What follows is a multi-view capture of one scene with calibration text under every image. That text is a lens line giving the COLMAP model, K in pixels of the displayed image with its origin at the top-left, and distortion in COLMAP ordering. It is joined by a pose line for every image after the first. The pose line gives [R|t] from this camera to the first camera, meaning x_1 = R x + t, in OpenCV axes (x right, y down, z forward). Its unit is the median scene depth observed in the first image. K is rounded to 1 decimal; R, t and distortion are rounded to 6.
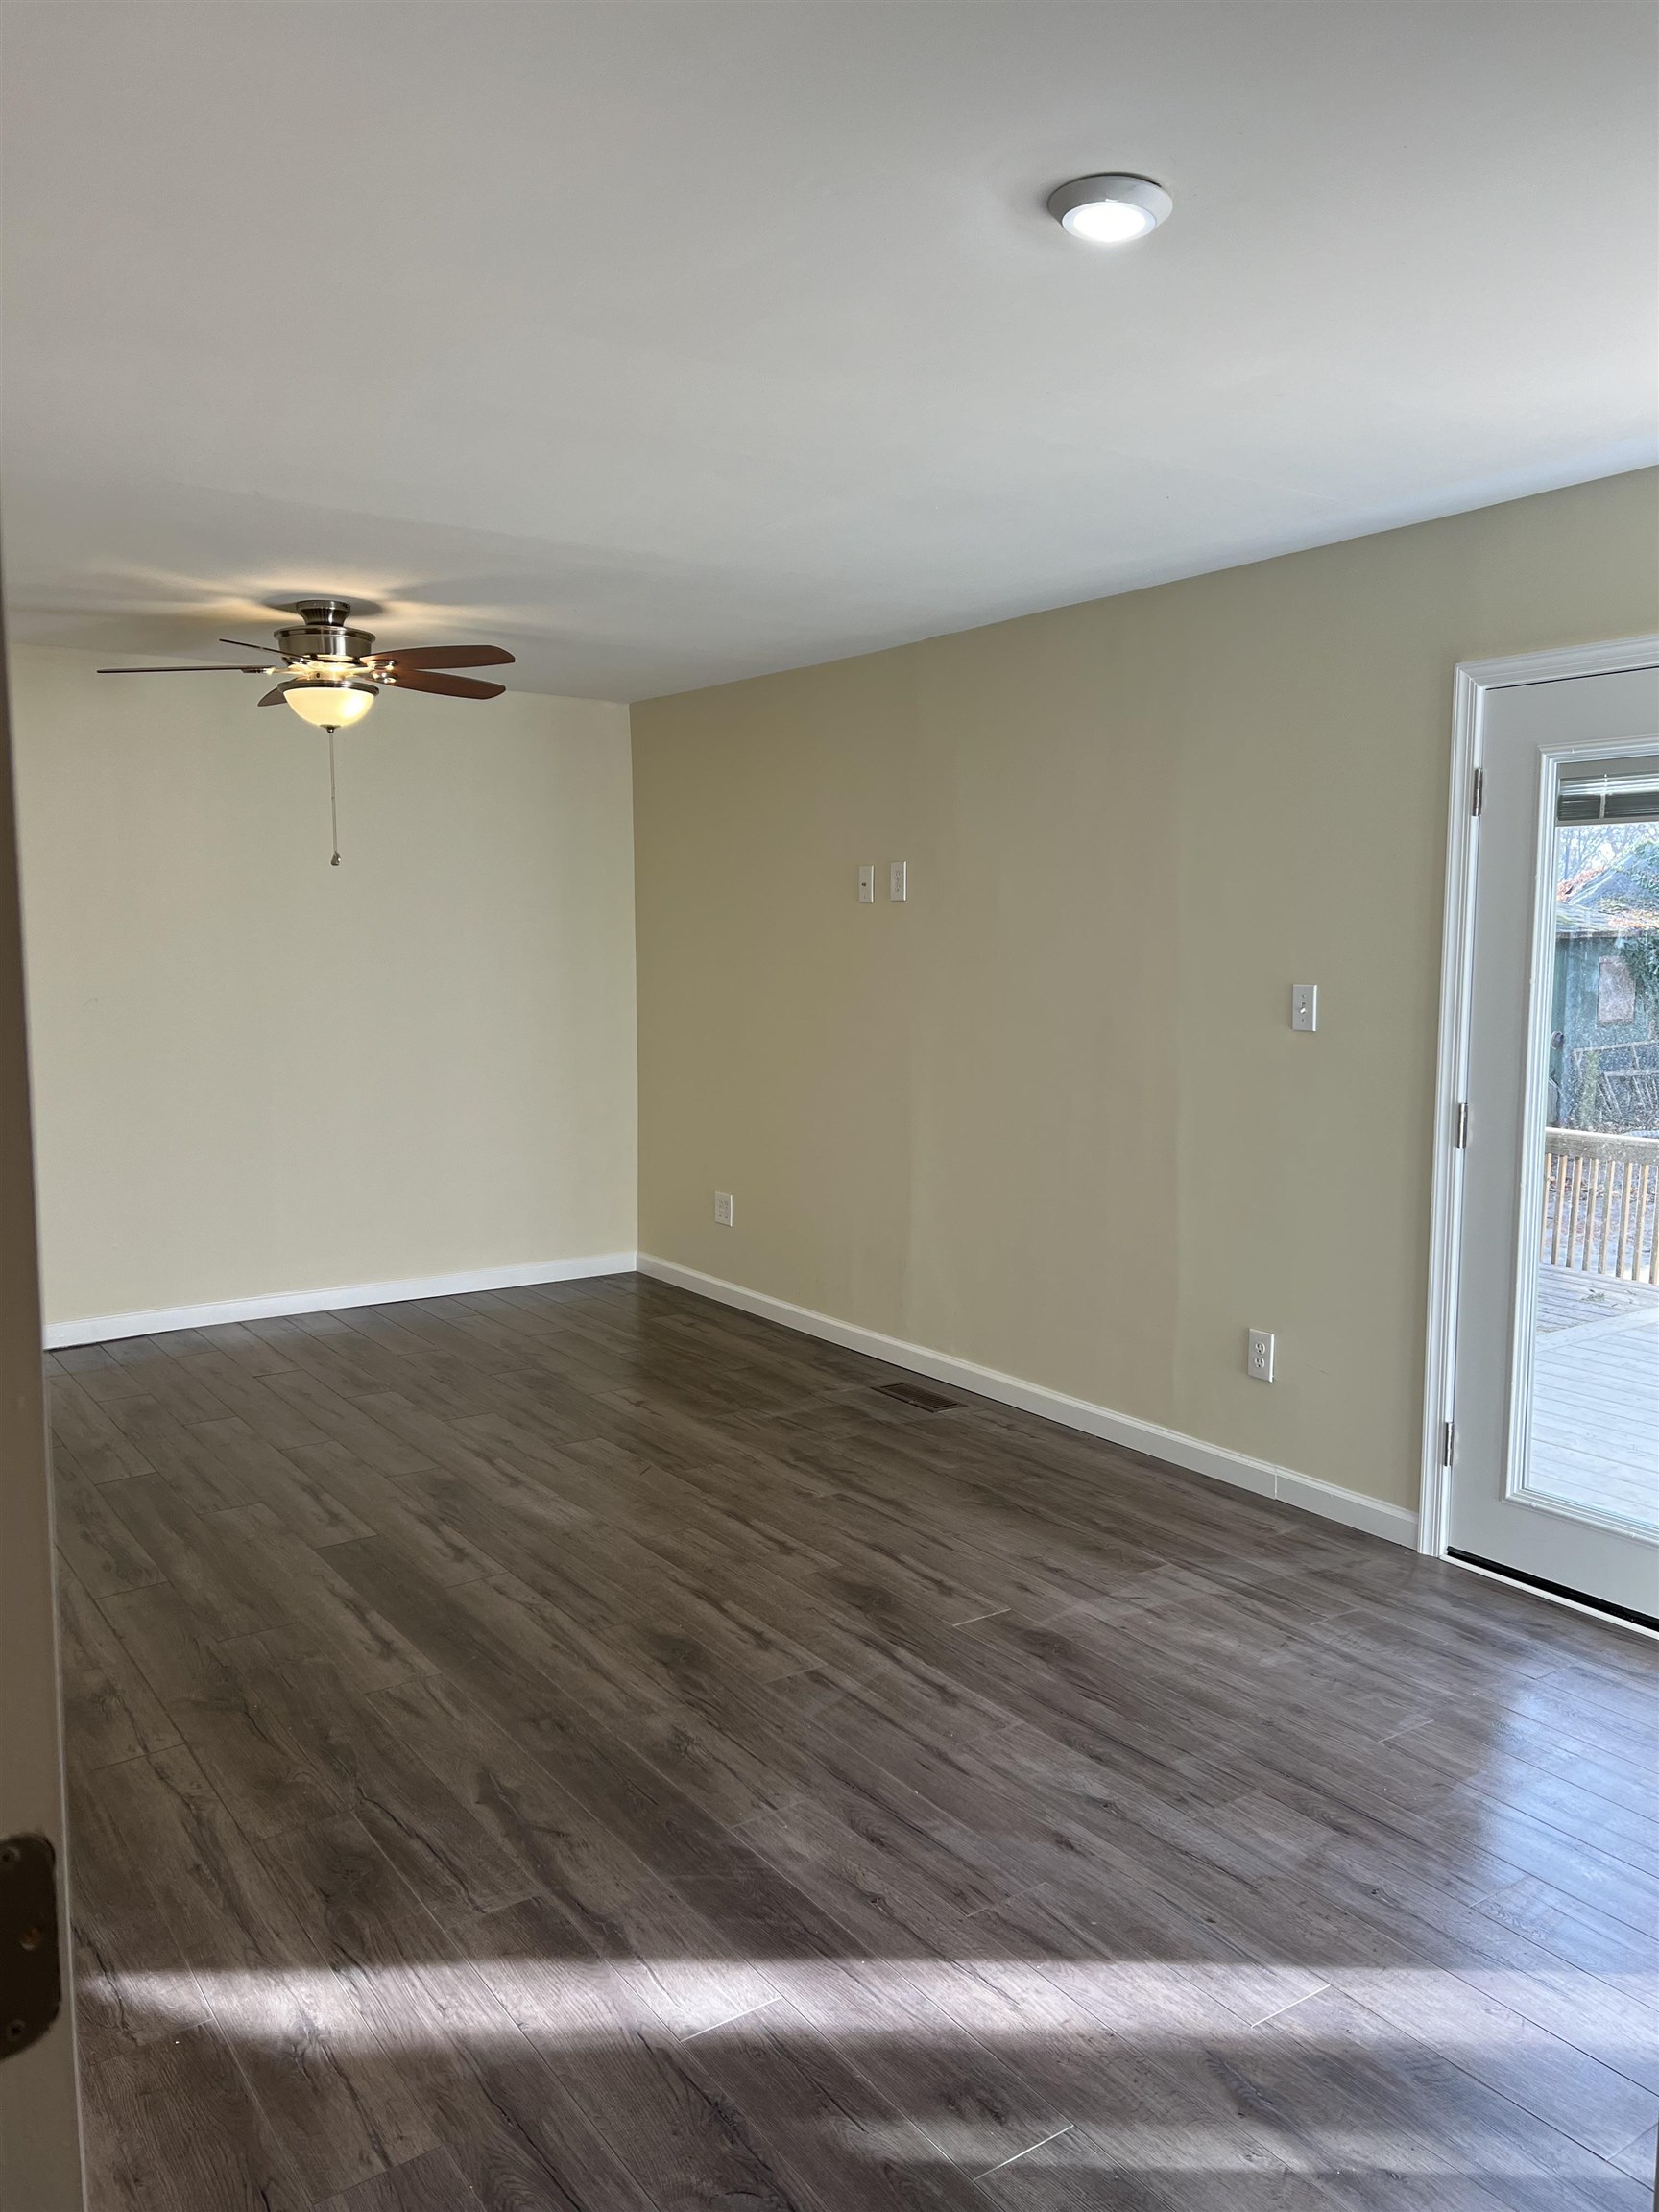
lens RADIAL K [[1659.4, 0, 821.1], [0, 1659.4, 1108.8], [0, 0, 1]] dist [0.063134, -0.066221]
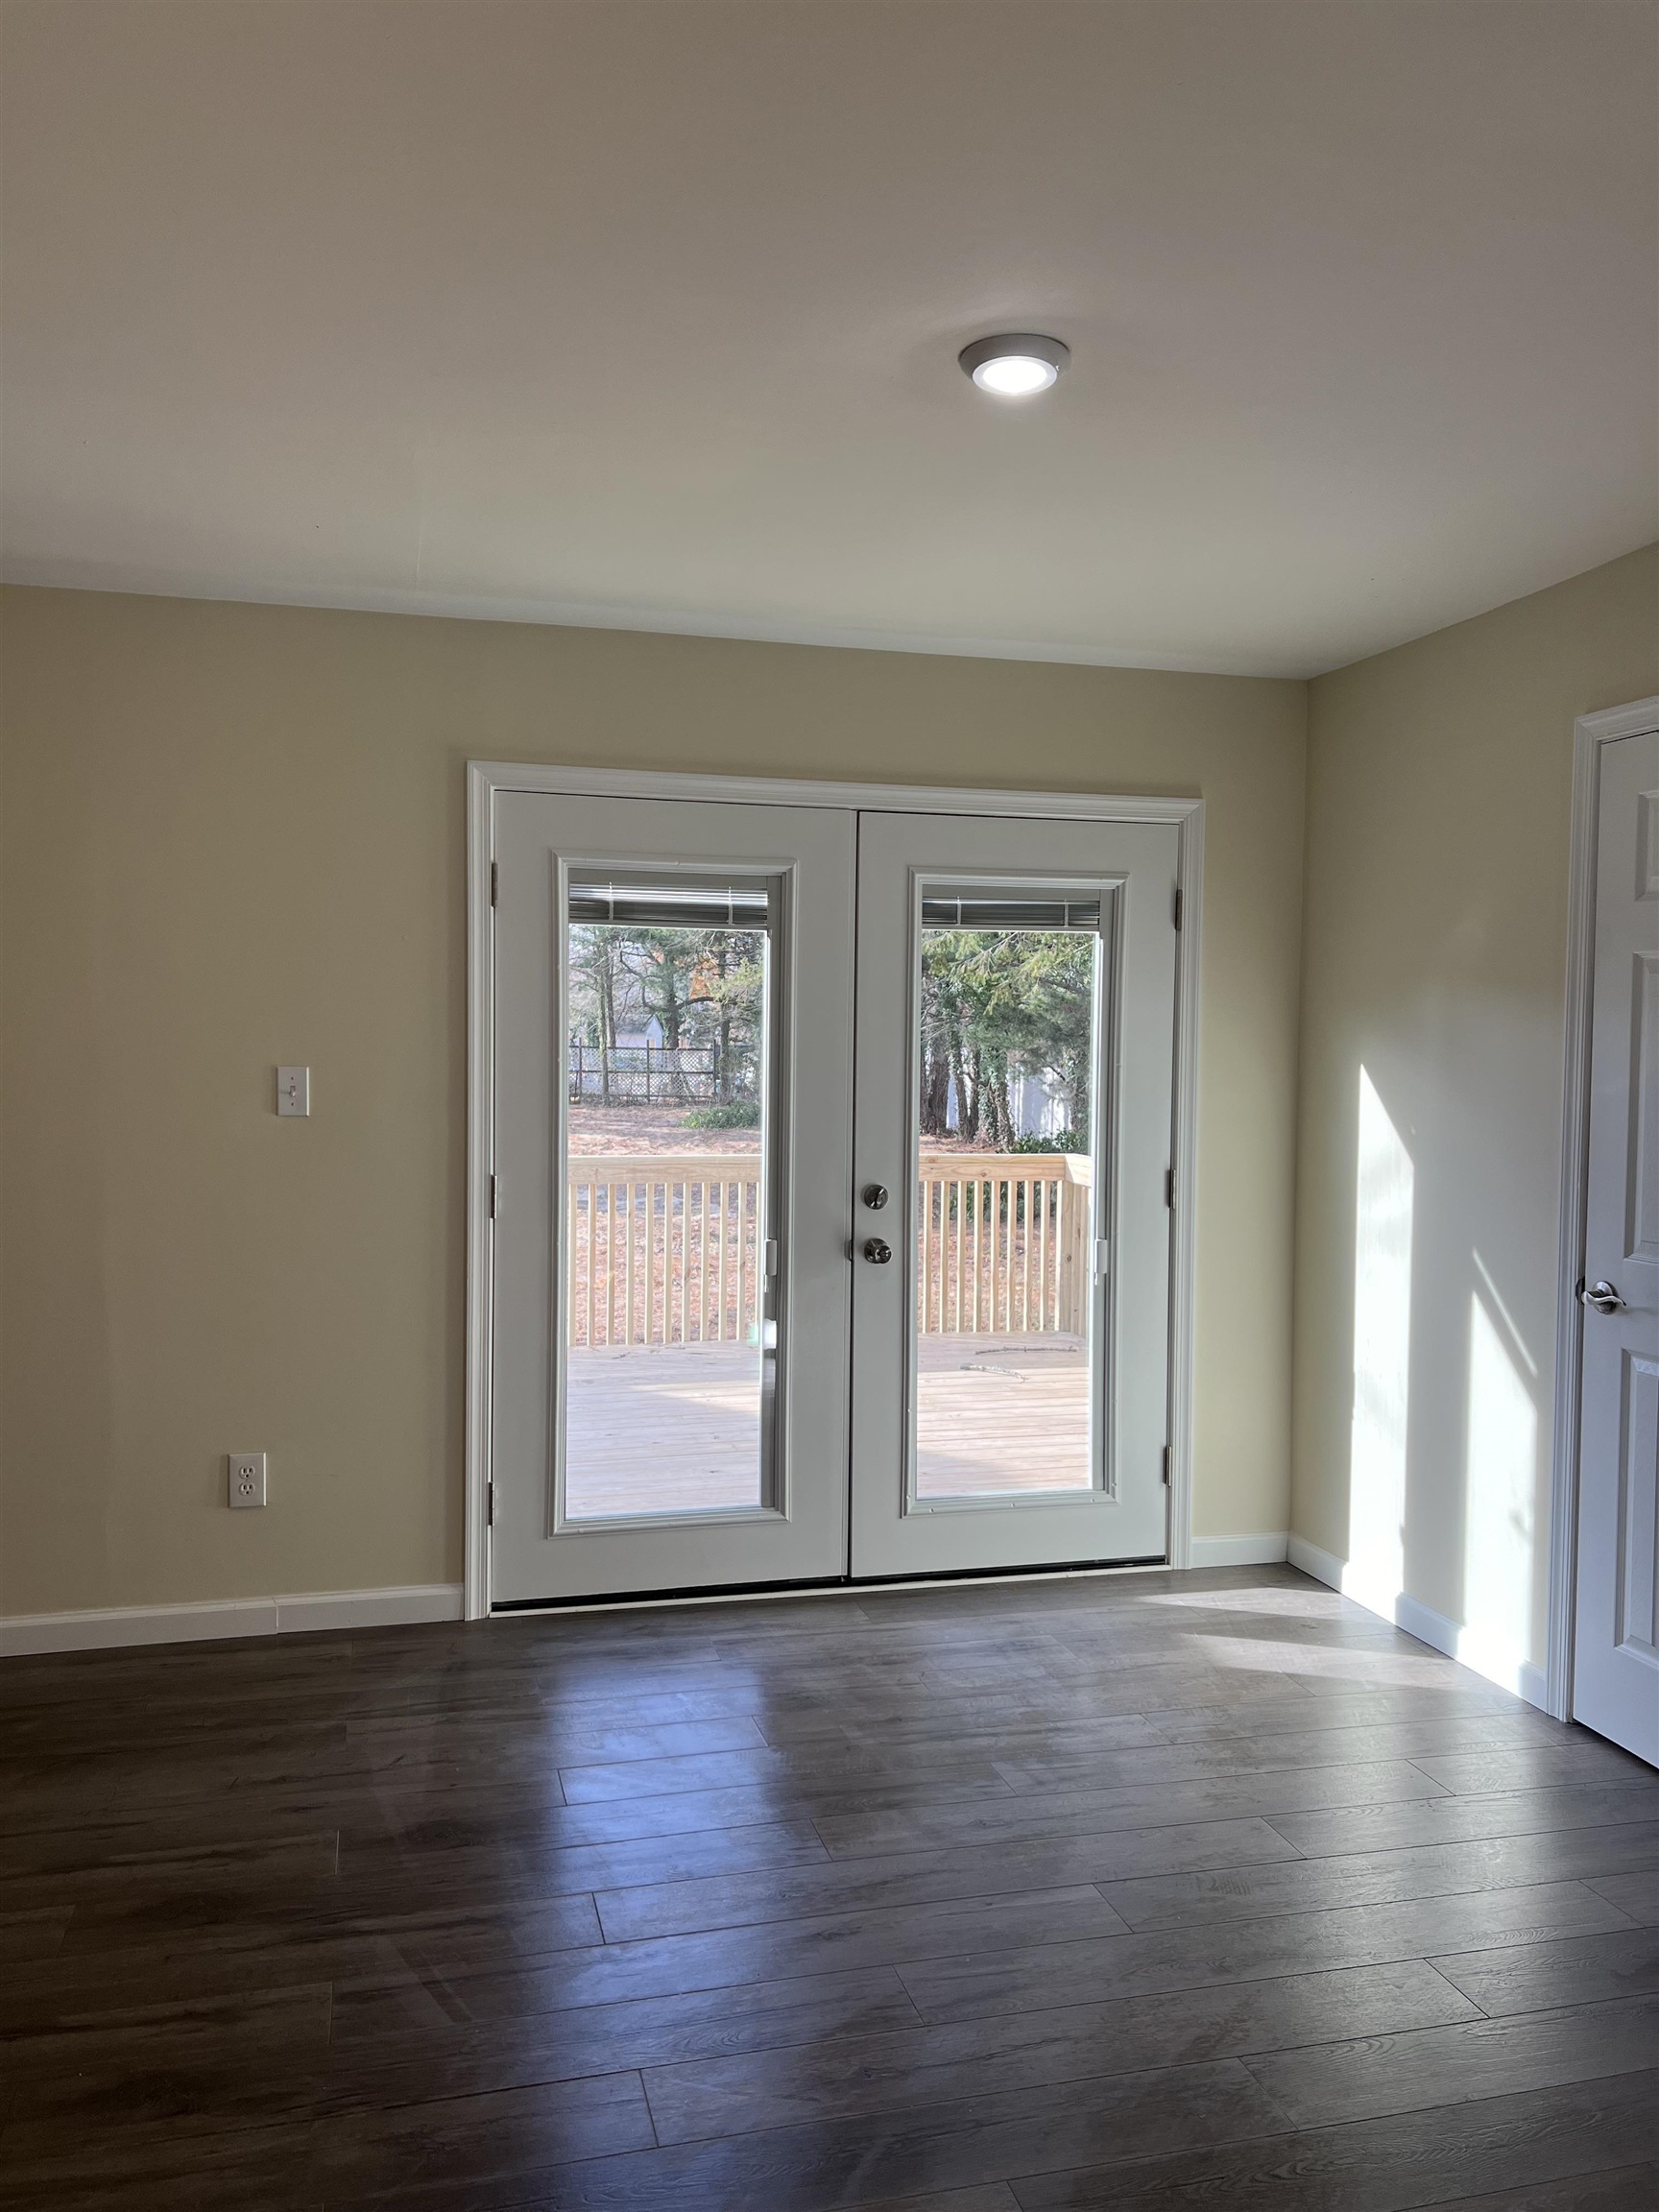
lens RADIAL K [[1659.4, 0, 808.2], [0, 1659.4, 1096.3], [0, 0, 1]] dist [0.063134, -0.066221]
pose [[0.344840, -0.032077, 0.938113, -0.571693], [0.087295, 0.996181, 0.001973, -0.040404], [-0.934593, 0.081212, 0.346323, 0.475001]]
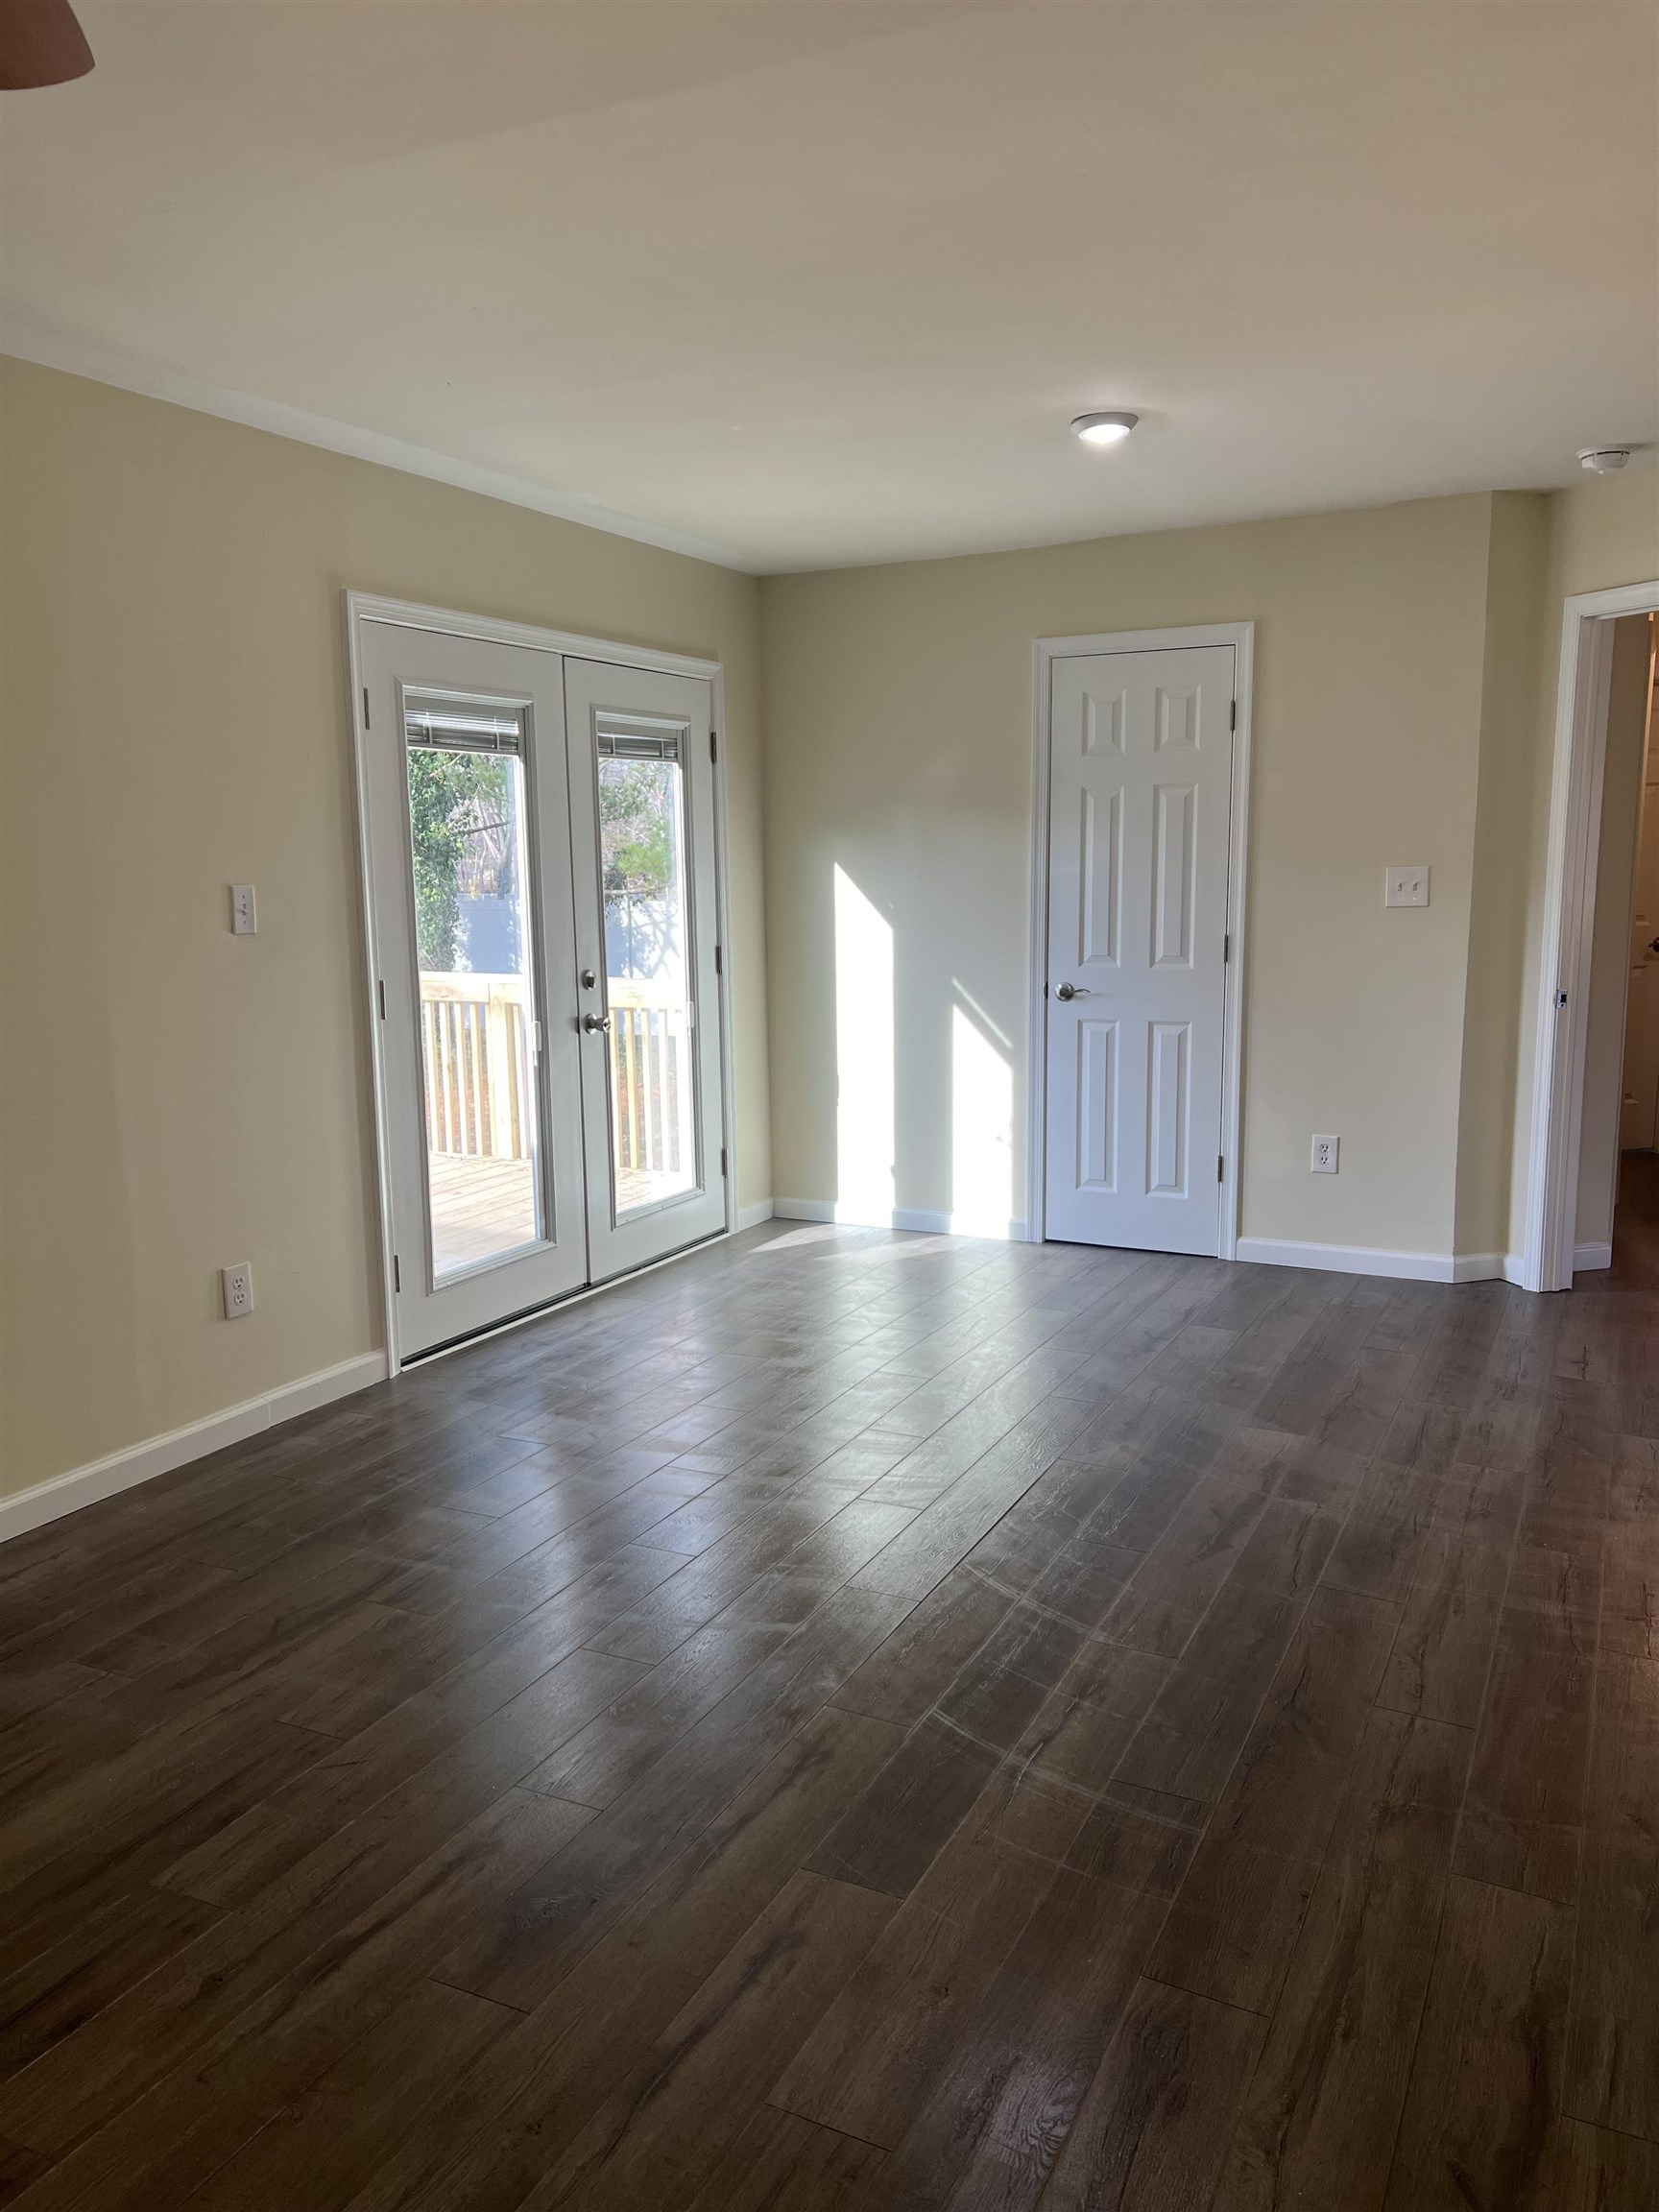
lens RADIAL K [[1659.4, 0, 813.9], [0, 1659.4, 1120.7], [0, 0, 1]] dist [0.063134, -0.066221]
pose [[-0.484772, -0.136959, 0.863851, -0.825726], [0.100474, 0.972405, 0.210553, -0.130080], [-0.868850, 0.188865, -0.457634, 1.373001]]
